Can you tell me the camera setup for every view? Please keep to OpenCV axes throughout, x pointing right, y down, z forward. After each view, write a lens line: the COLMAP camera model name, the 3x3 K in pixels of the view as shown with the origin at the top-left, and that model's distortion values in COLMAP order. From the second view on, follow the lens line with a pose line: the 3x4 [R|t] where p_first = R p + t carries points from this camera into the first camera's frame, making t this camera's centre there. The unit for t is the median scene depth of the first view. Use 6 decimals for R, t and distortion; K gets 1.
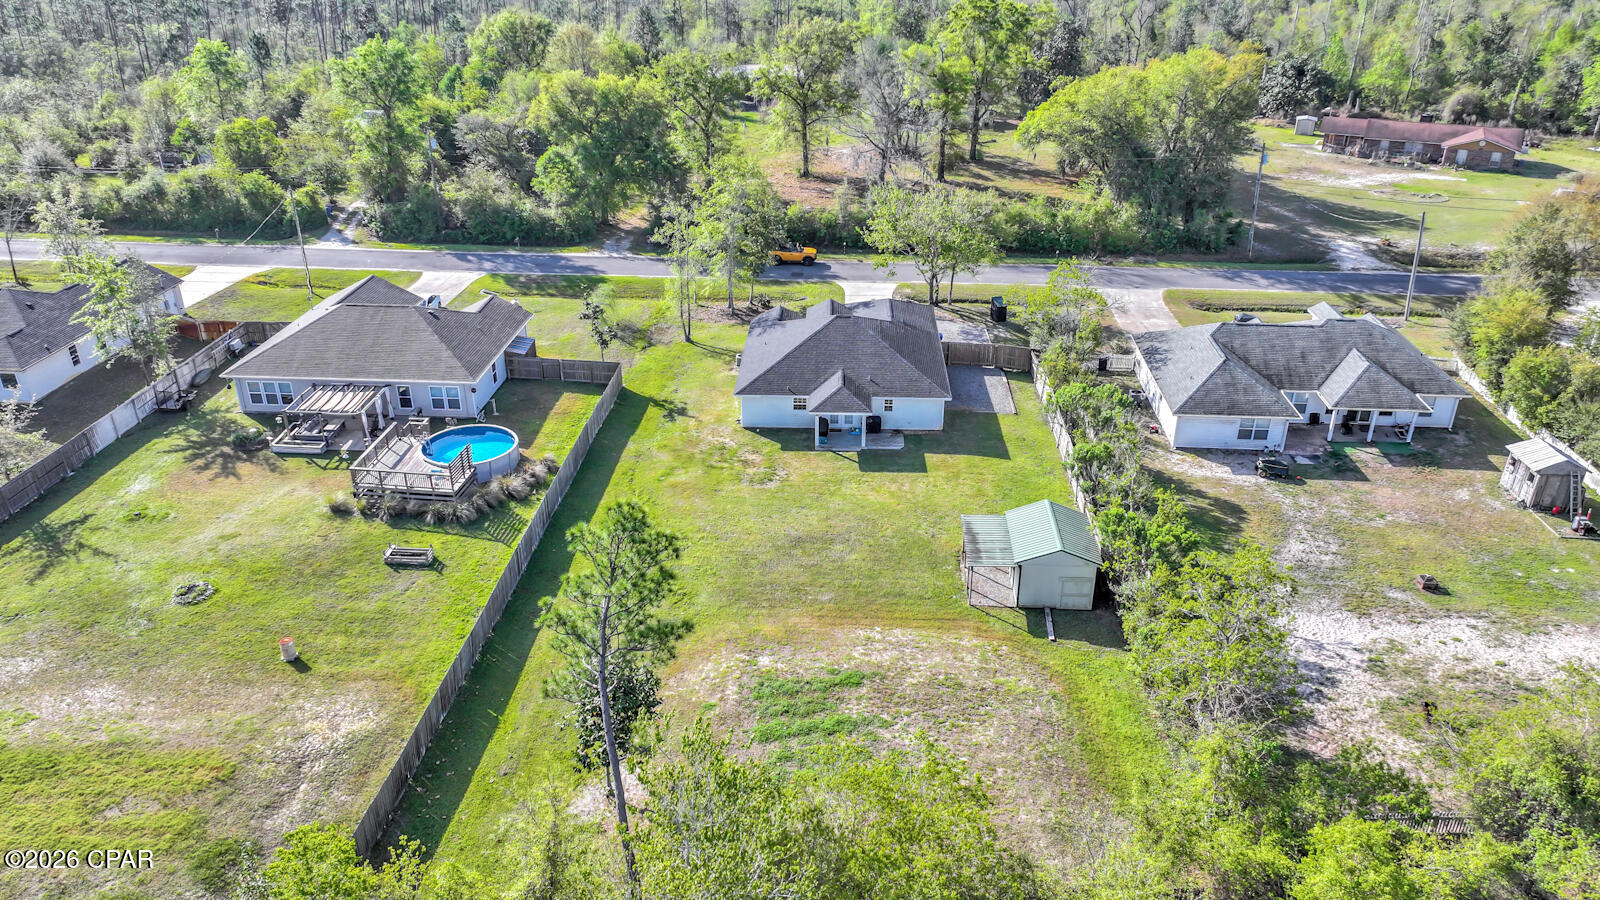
lens RADIAL K [[1126.4, 0, 810.2], [0, 1126.4, 440.9], [0, 0, 1]] dist [0.006793, 0.007456]
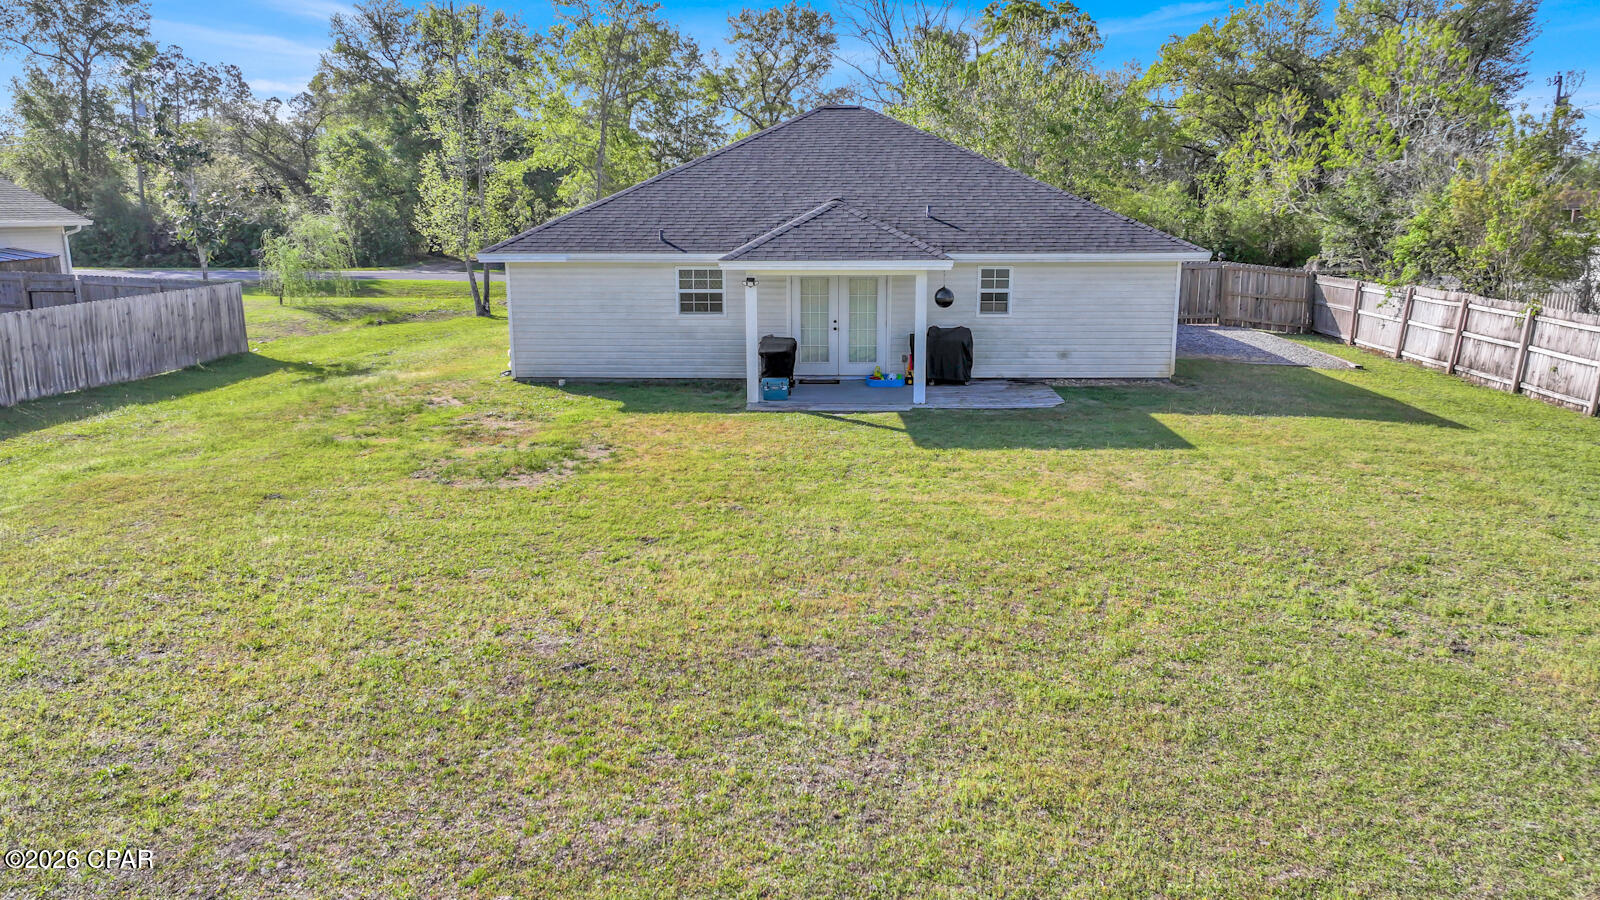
lens RADIAL K [[1126.4, 0, 810.2], [0, 1126.4, 440.9], [0, 0, 1]] dist [0.006793, 0.007456]
pose [[0.999918, -0.006805, 0.010827, 0.016548], [0.009186, 0.971230, -0.237967, 0.077440], [-0.008896, 0.238047, 0.971213, 0.705178]]
